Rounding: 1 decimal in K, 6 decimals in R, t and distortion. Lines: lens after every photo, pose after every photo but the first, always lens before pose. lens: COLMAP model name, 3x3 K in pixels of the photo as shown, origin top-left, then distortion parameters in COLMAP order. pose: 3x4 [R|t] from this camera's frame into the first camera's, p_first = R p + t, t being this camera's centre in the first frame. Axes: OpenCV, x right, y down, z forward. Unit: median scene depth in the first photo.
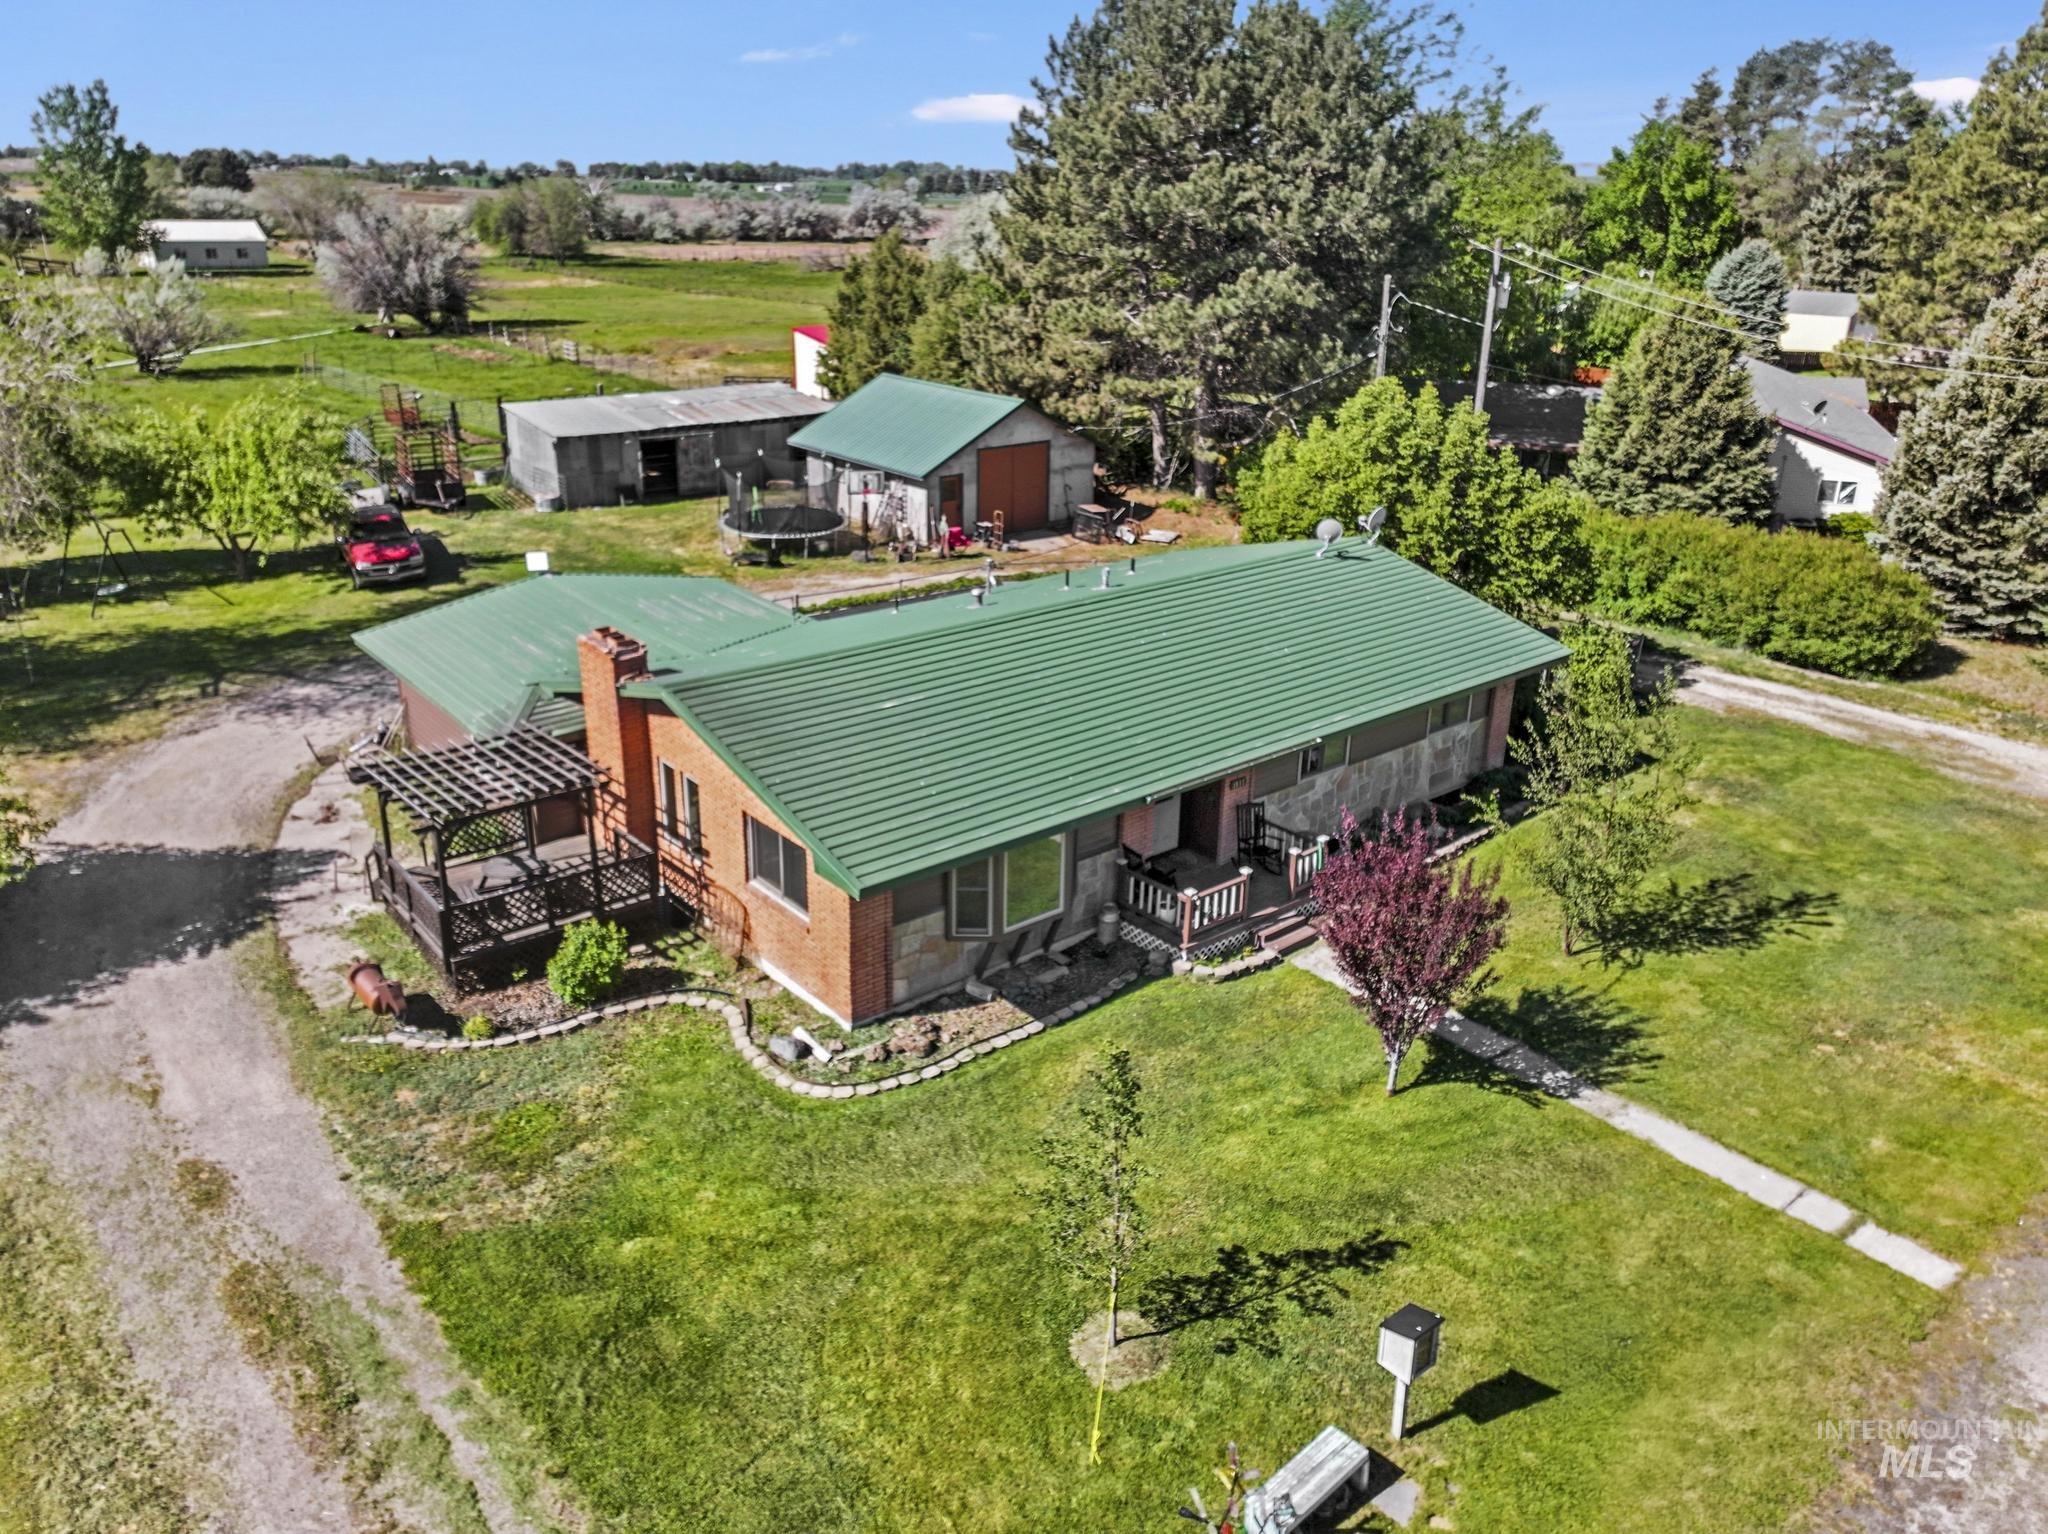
lens RADIAL K [[1464.5, 0, 1013.4], [0, 1464.5, 767.1], [0, 0, 1]] dist [0.004383, 0.005825]
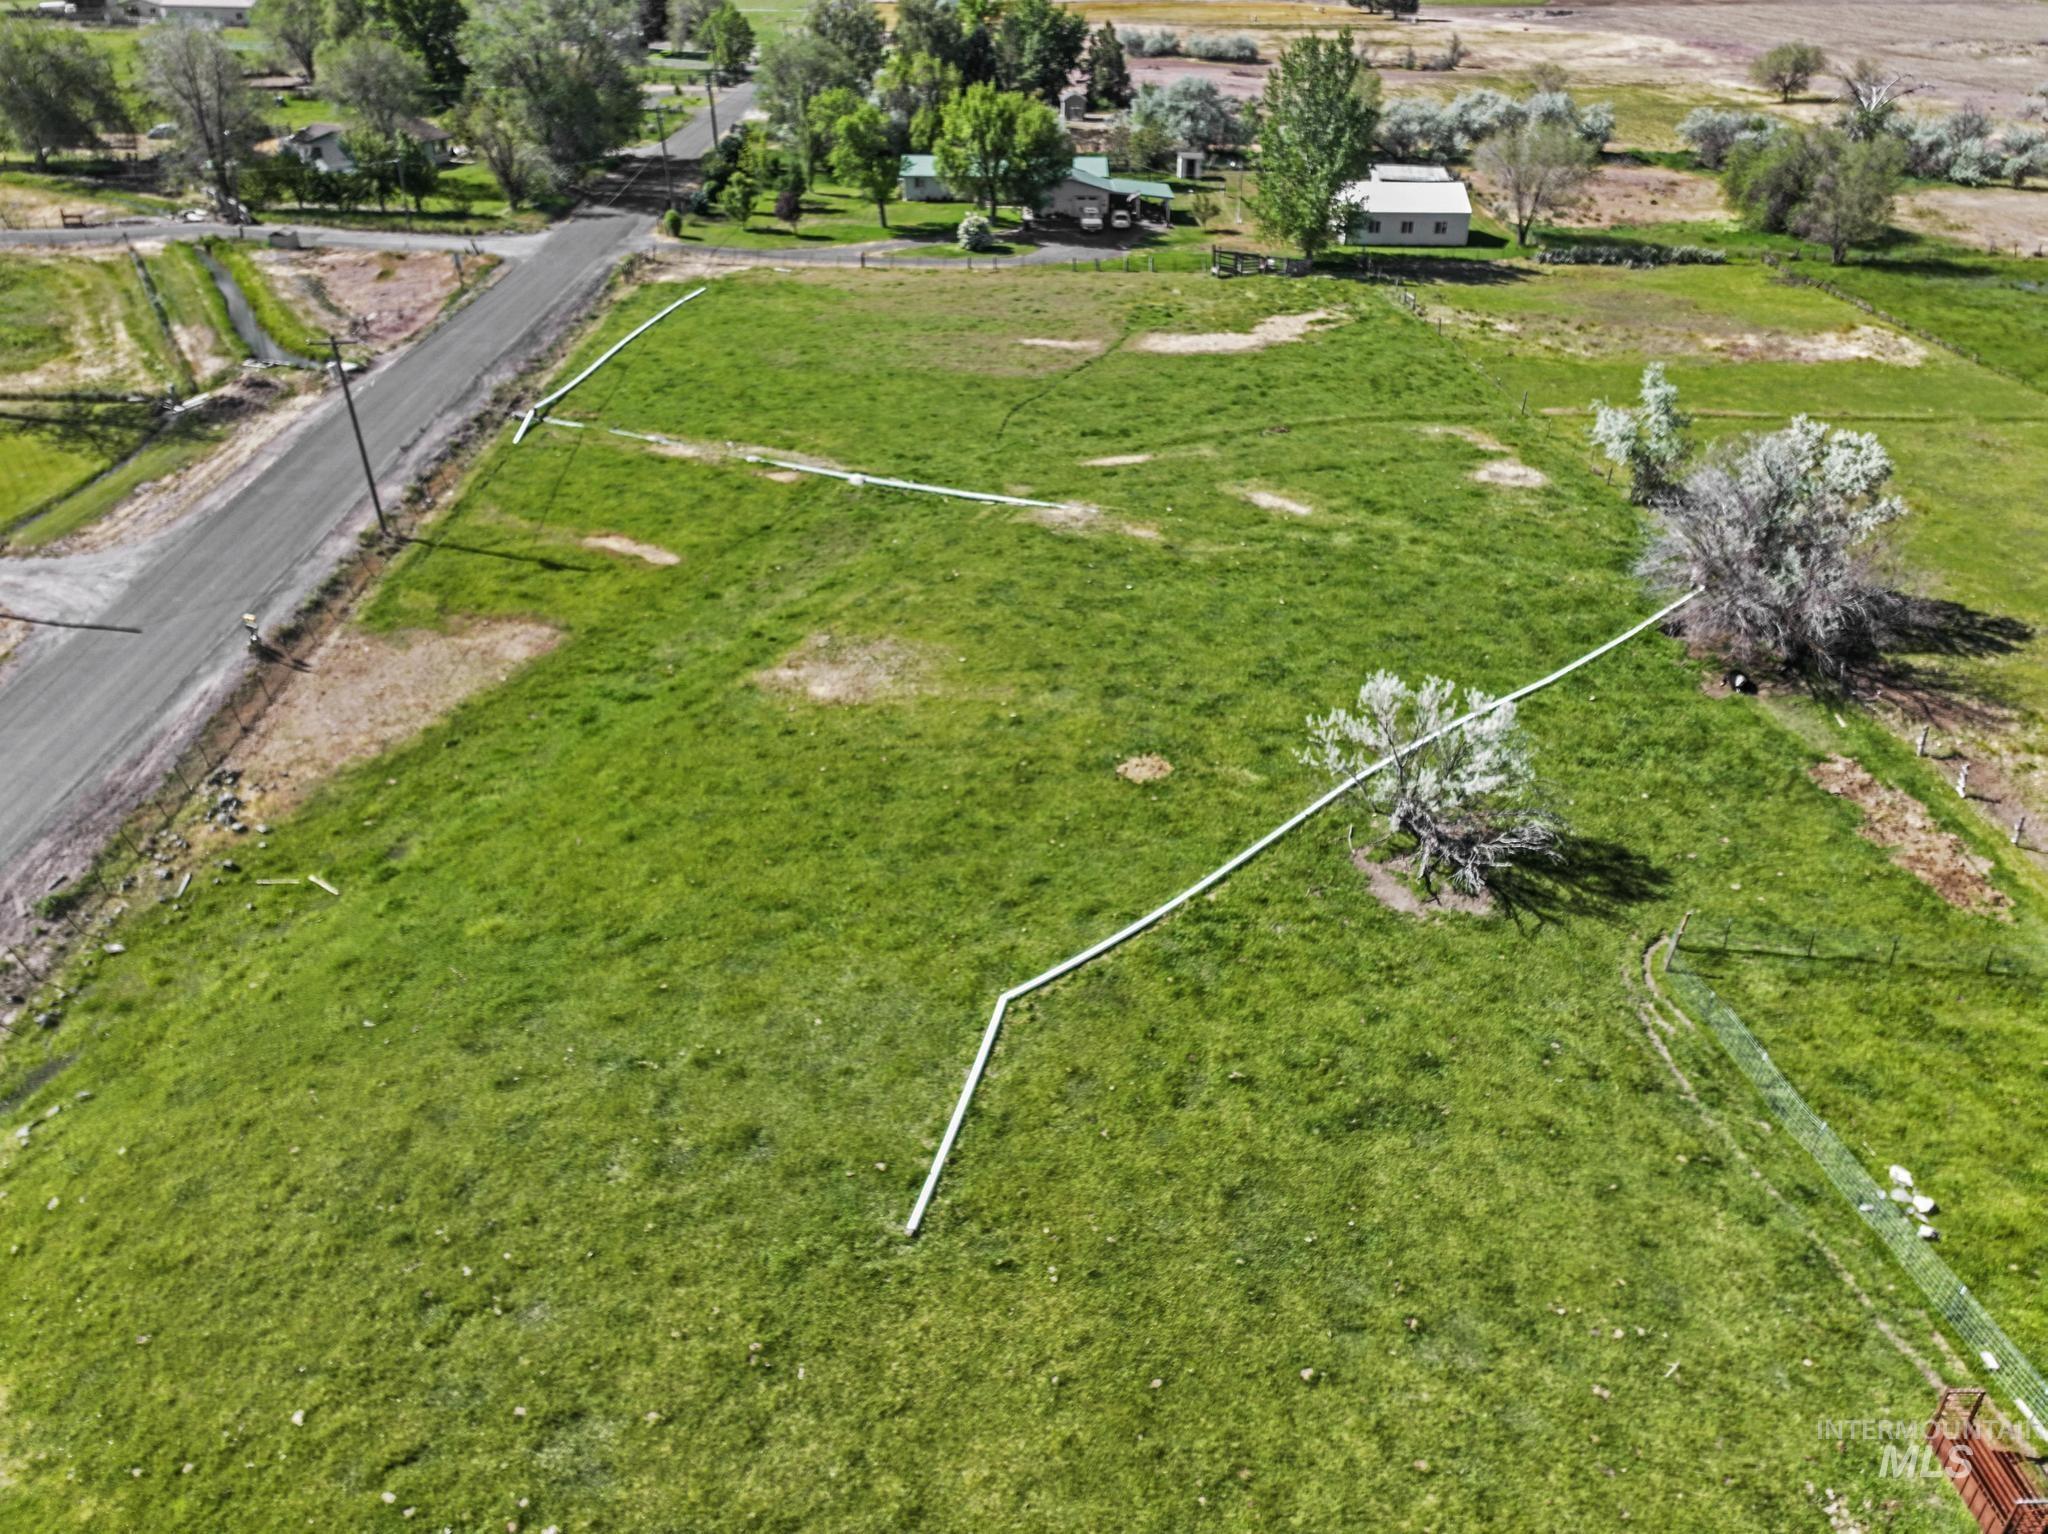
lens RADIAL K [[1457.4, 0, 1028.6], [0, 1457.4, 772.2], [0, 0, 1]] dist [0.001011, 0.011617]
pose [[0.793495, 0.307165, -0.525371, -1.312639], [-0.223855, 0.950073, 0.217373, -1.322335], [0.565910, -0.054877, 0.822639, 1.267835]]
